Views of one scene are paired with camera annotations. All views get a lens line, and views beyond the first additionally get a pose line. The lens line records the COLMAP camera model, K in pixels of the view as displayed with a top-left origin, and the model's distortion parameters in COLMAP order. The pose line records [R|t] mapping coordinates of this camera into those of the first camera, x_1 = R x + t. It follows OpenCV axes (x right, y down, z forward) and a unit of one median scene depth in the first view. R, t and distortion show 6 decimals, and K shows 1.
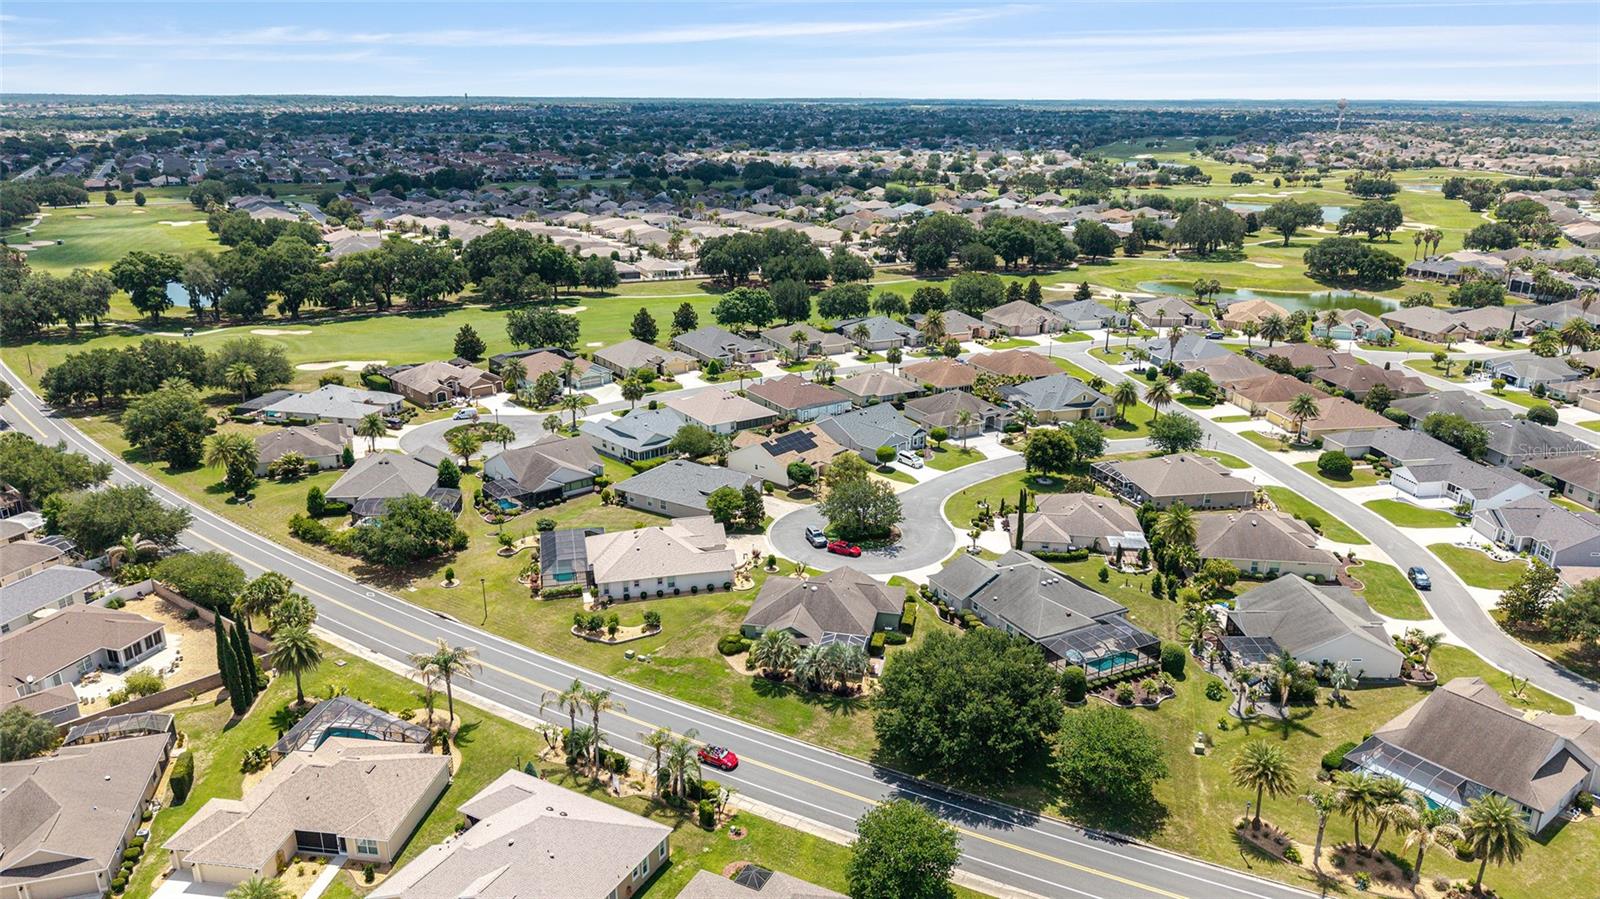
lens RADIAL K [[1072.3, 0, 804.2], [0, 1072.3, 453.7], [0, 0, 1]] dist [0.019198, -0.016737]
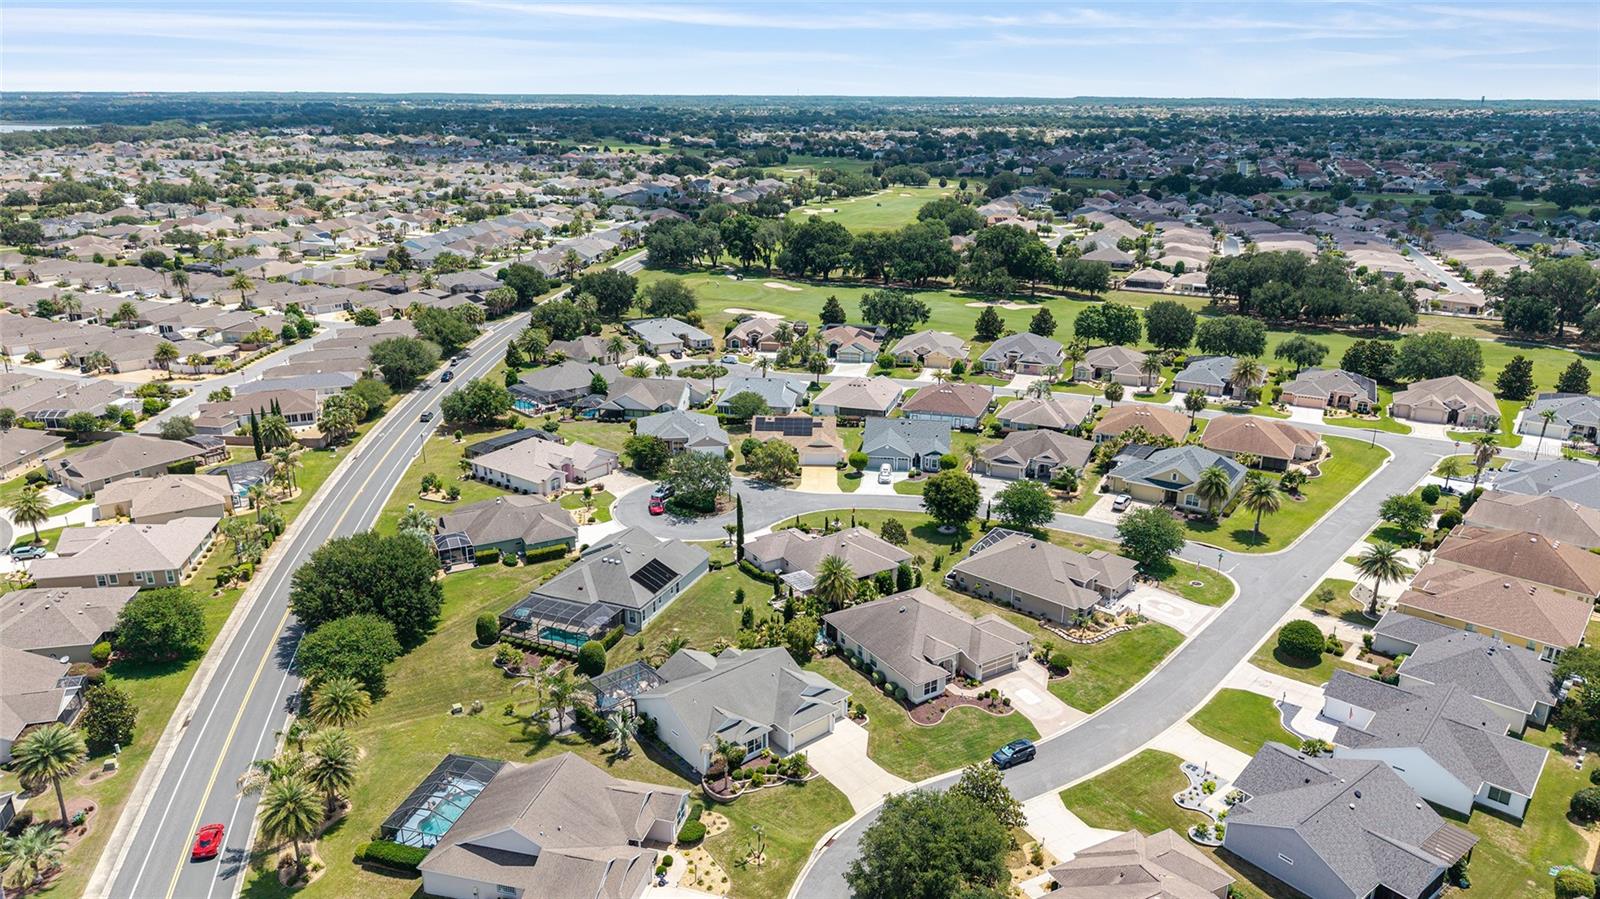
lens RADIAL K [[1072.3, 0, 788.7], [0, 1072.3, 447.3], [0, 0, 1]] dist [0.019198, -0.016737]
pose [[0.622555, 0.239488, -0.745030, 0.709965], [-0.246122, 0.963633, 0.104095, -0.090041], [0.742865, 0.118564, 0.658858, 0.281400]]
